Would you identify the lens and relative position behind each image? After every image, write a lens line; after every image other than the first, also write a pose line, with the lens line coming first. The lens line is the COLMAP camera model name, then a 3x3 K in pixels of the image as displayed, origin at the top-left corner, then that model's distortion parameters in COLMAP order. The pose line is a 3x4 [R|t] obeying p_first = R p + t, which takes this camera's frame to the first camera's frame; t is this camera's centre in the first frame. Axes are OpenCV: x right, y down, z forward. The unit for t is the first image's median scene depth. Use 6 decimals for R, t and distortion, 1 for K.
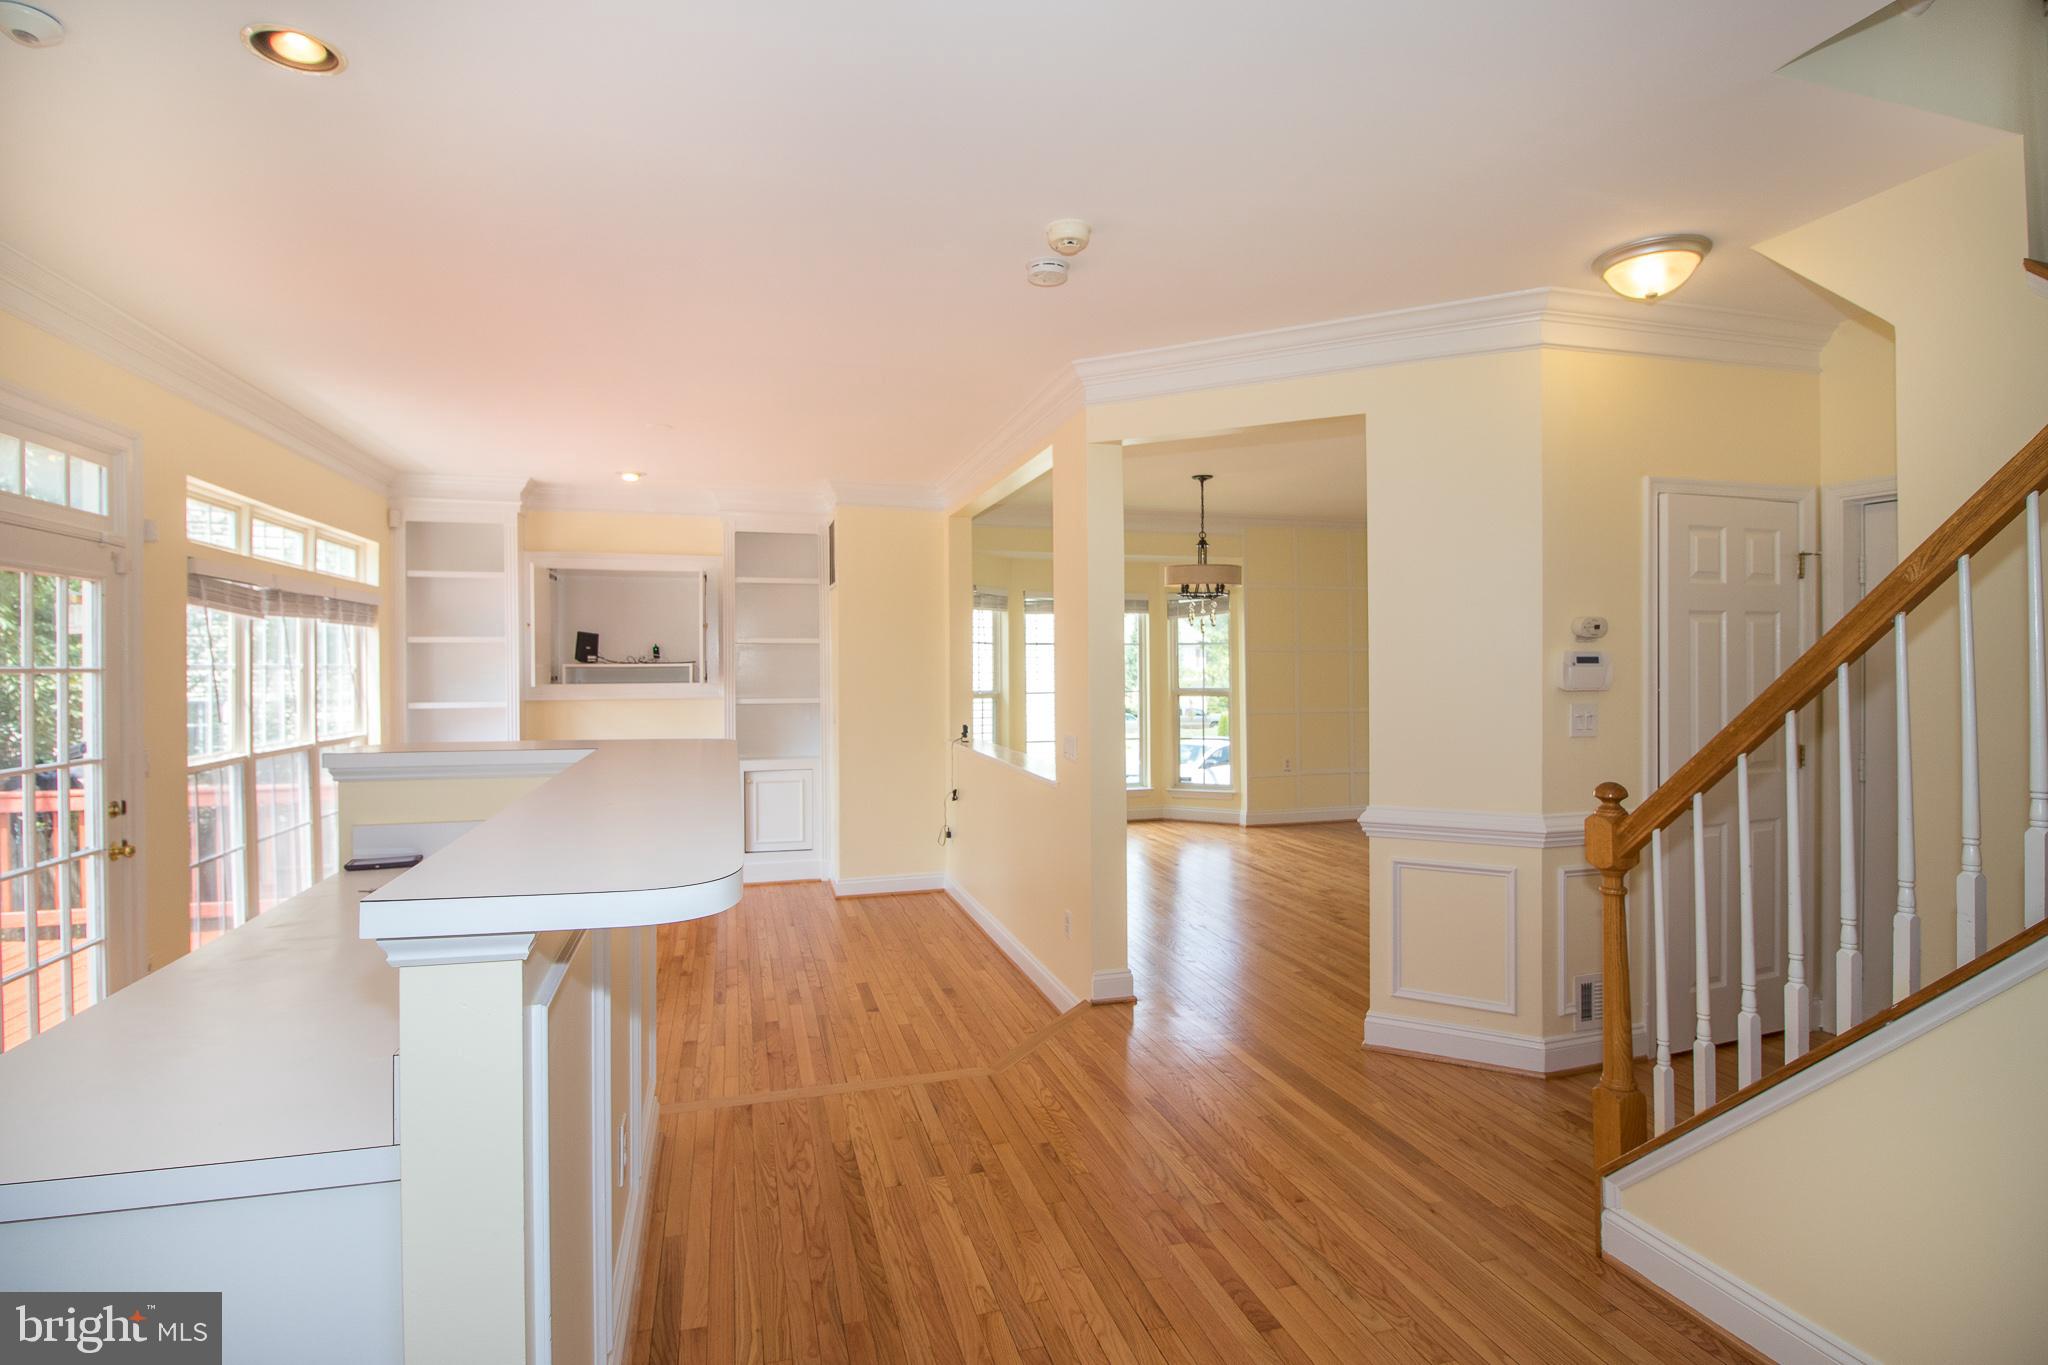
lens RADIAL K [[1000.4, 0, 1022.1], [0, 1000.4, 666.9], [0, 0, 1]] dist [-0.004595, -0.001068]
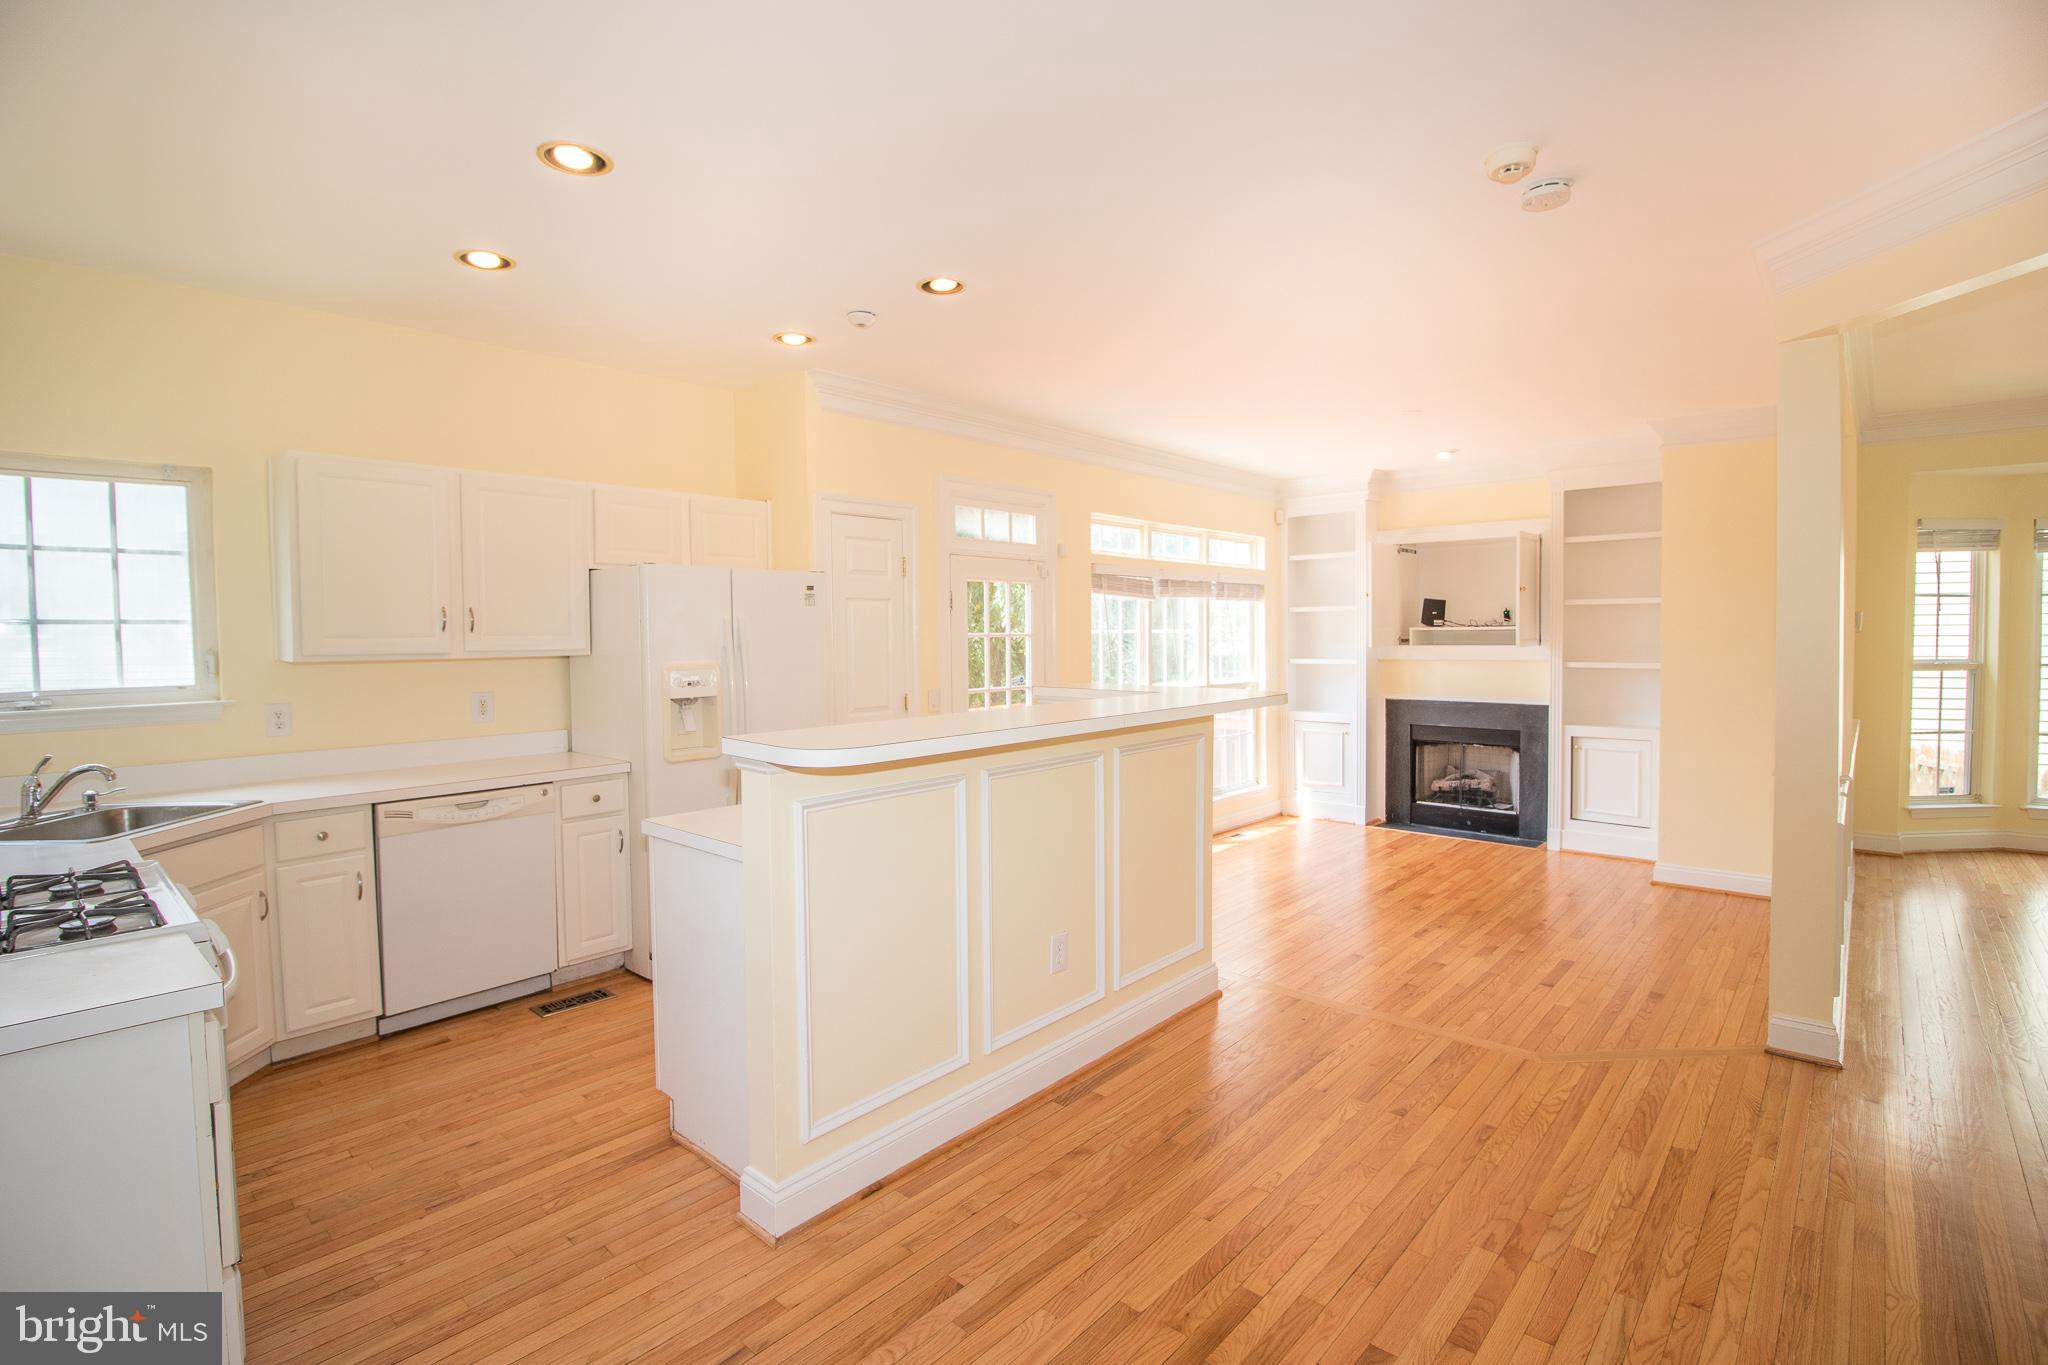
lens RADIAL K [[942.6, 0, 1023.2], [0, 942.6, 671.6], [0, 0, 1]] dist [-0.009787, -0.005978]
pose [[0.523910, 0.032708, -0.851146, 0.245538], [0.006183, 0.999090, 0.042199, -0.001009], [0.851751, -0.027371, 0.523231, 0.070402]]
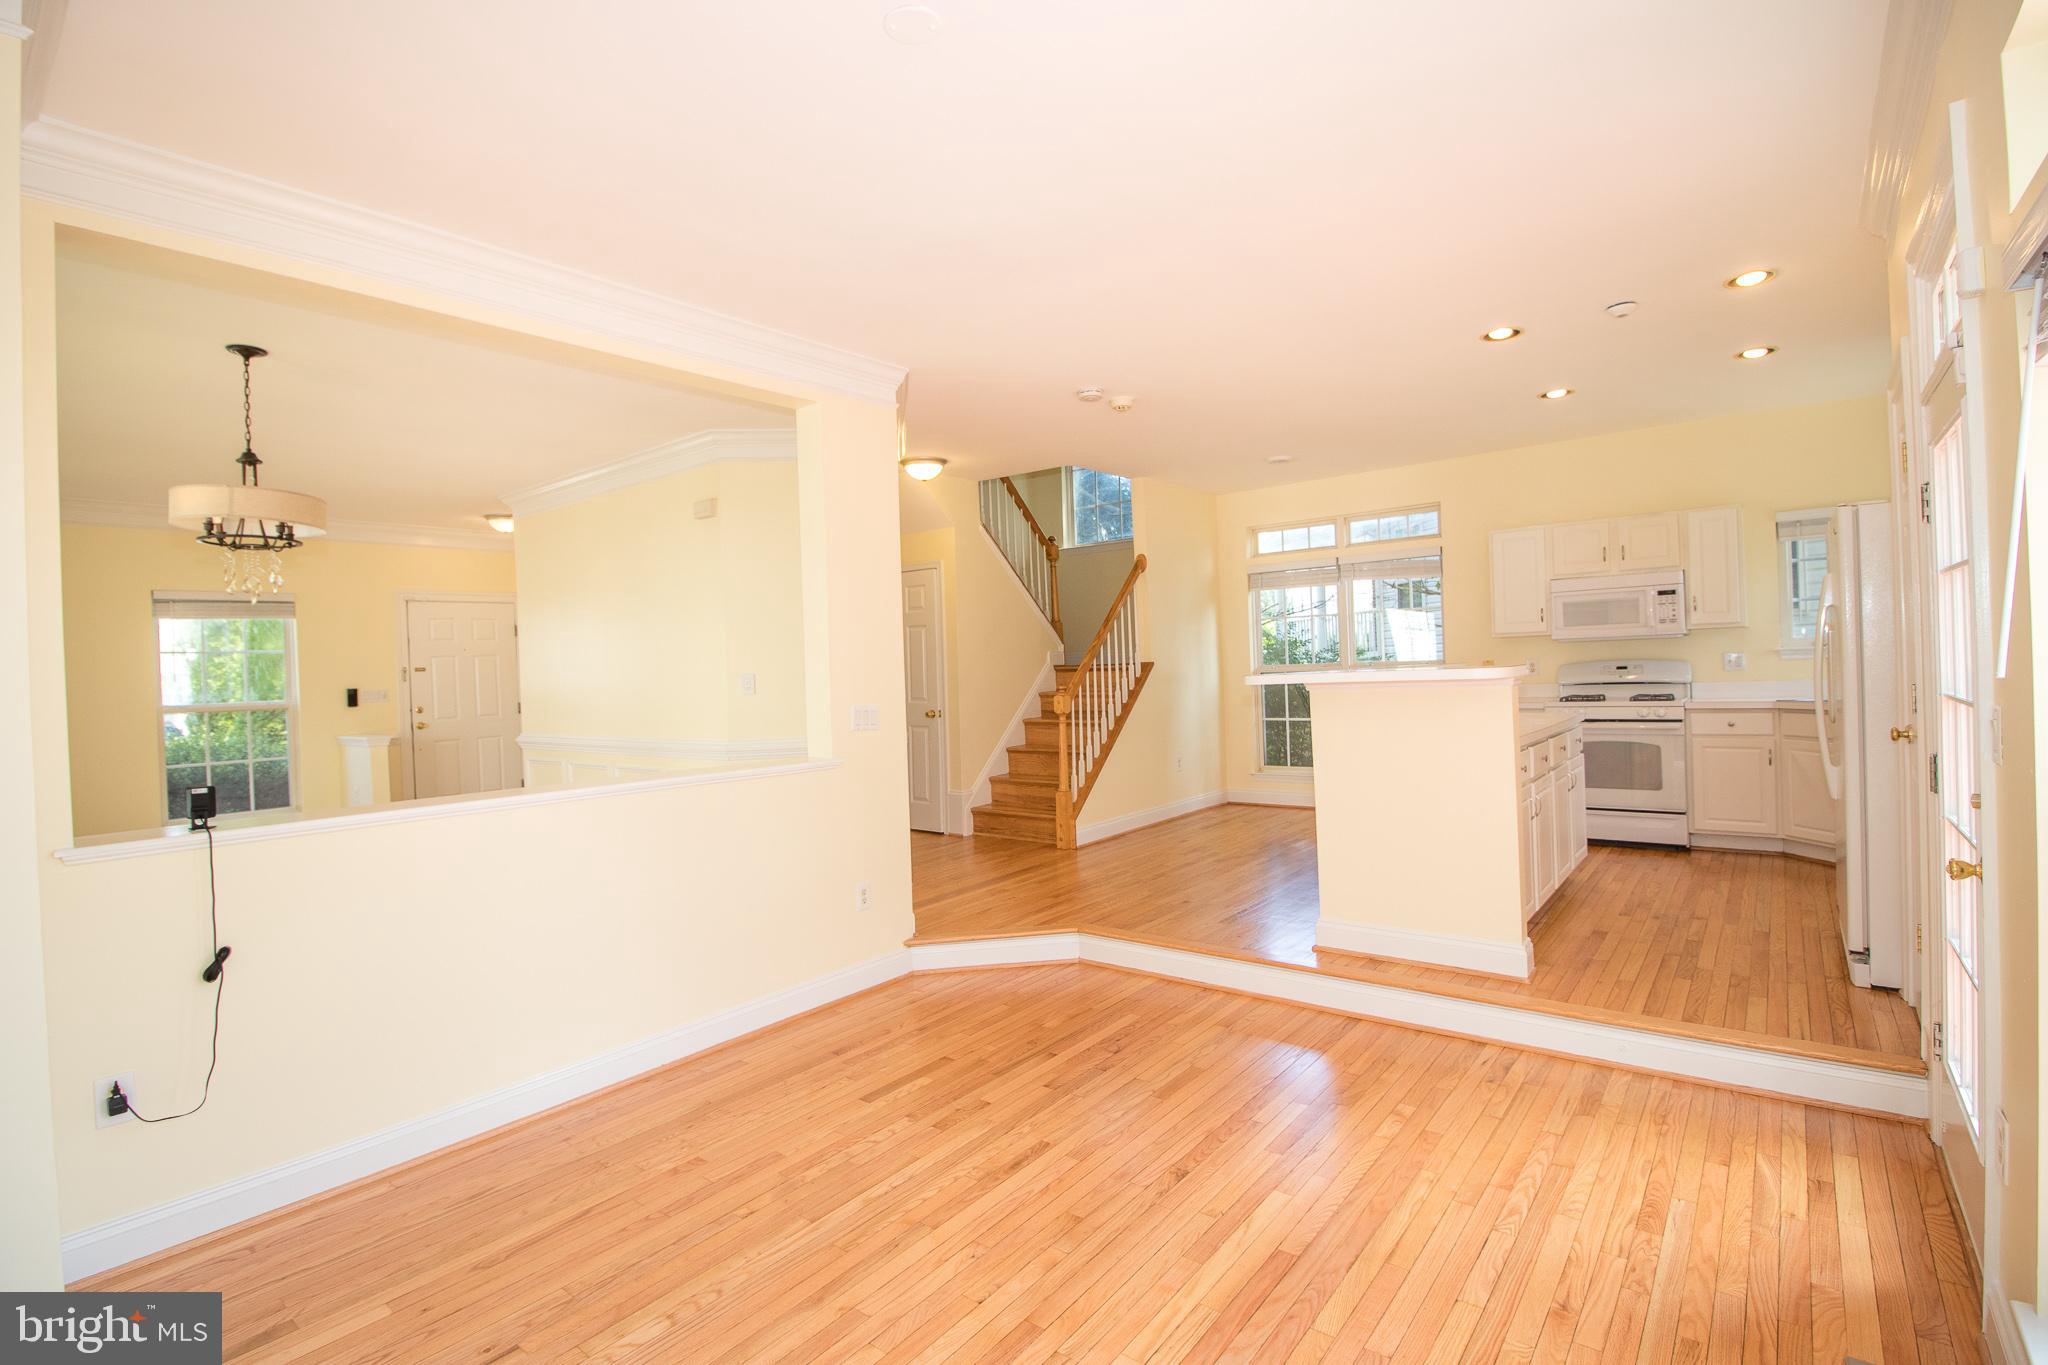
lens RADIAL K [[942.6, 0, 1022.9], [0, 942.6, 675.4], [0, 0, 1]] dist [-0.009787, -0.005978]
pose [[-0.573362, 0.015764, 0.819150, -0.566822], [0.040397, 0.999143, 0.009047, 0.023070], [-0.818305, 0.038279, -0.573508, 0.965583]]
